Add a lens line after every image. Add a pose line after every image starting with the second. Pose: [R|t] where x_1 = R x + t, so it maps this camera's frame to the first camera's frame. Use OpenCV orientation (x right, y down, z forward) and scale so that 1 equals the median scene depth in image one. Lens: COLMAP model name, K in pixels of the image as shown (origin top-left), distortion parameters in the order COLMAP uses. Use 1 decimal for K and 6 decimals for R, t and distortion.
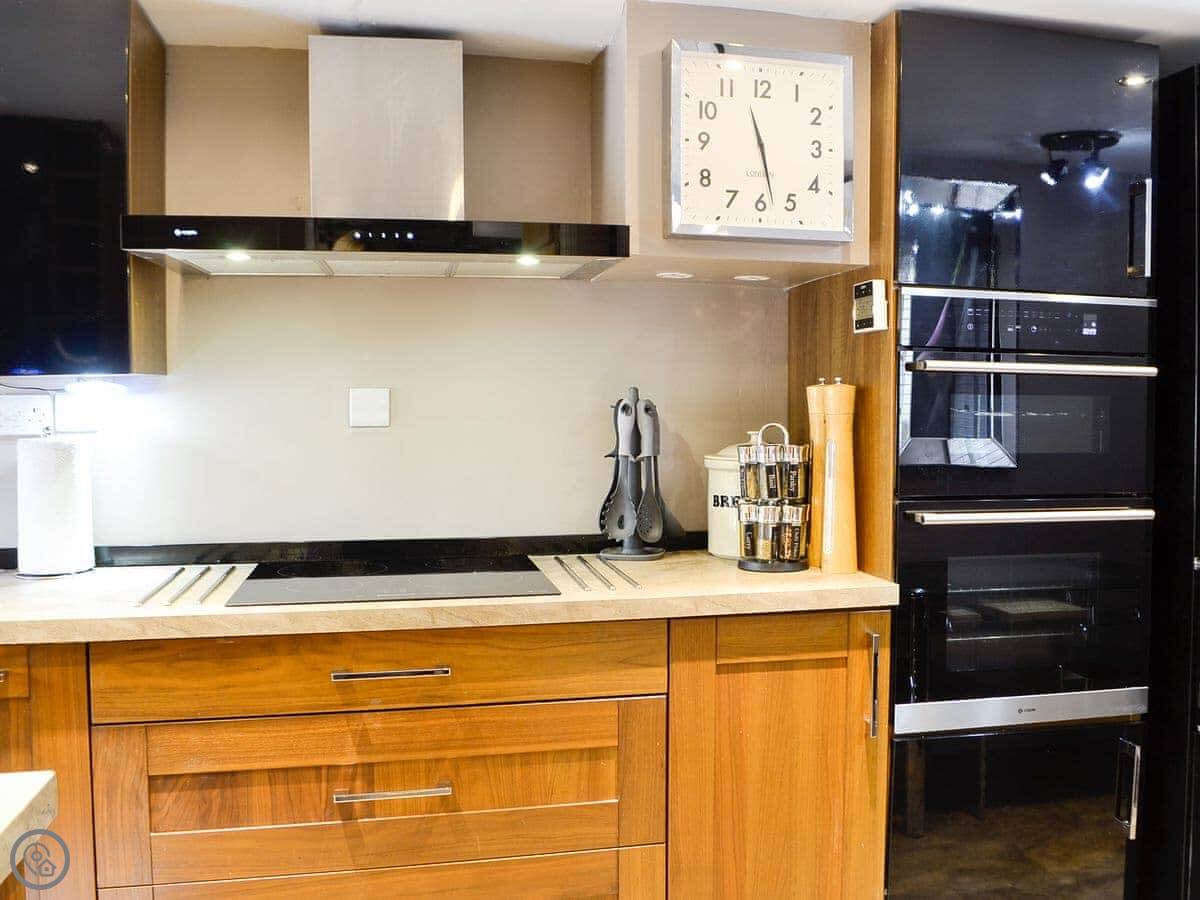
lens RADIAL K [[1098.8, 0, 602.1], [0, 1098.8, 472.1], [0, 0, 1]] dist [-0.104129, 0.007761]
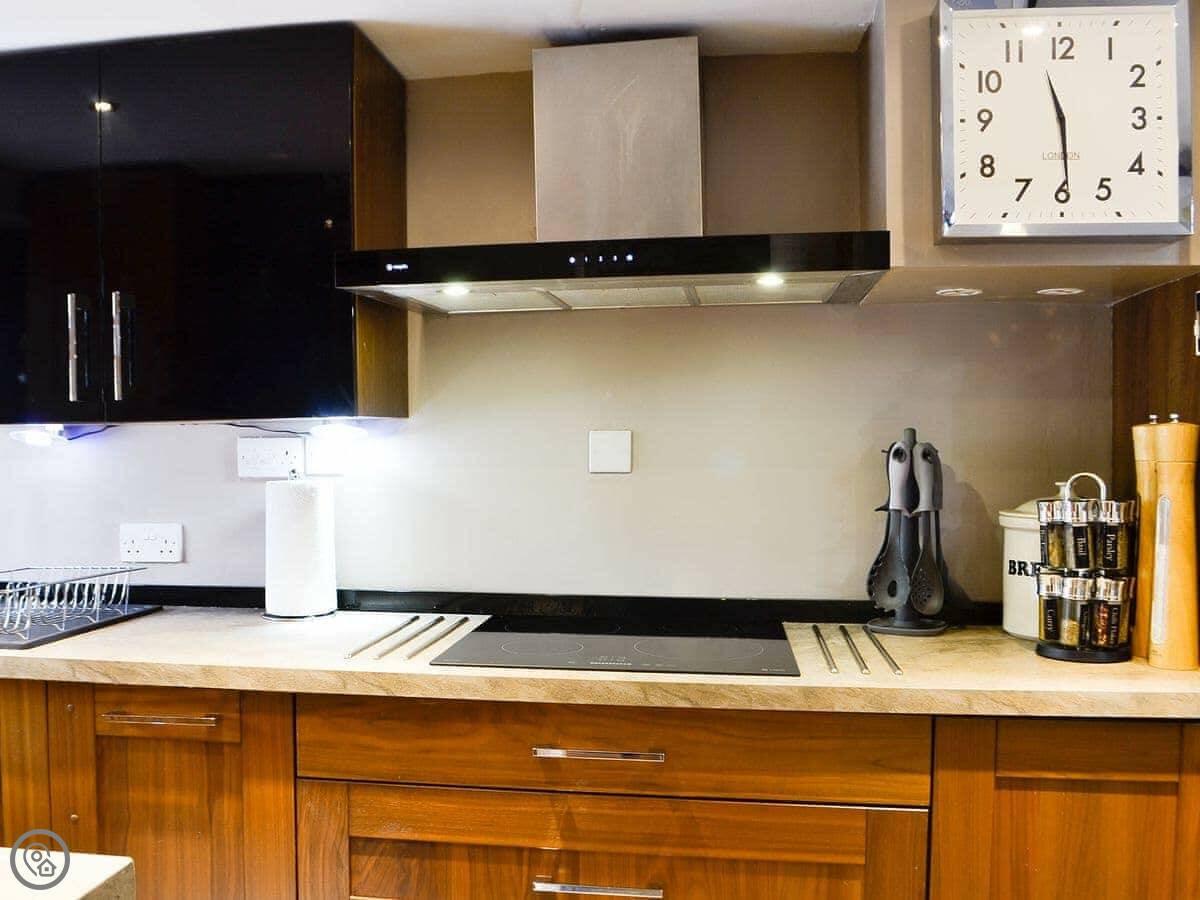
lens RADIAL K [[1075.7, 0, 521.3], [0, 1075.7, 489.0], [0, 0, 1]] dist [-0.097331, 0.019291]
pose [[0.928560, 0.012675, -0.370967, 0.063963], [-0.020855, 0.999620, -0.018046, -0.011732], [0.370597, 0.024493, 0.928471, 0.162651]]
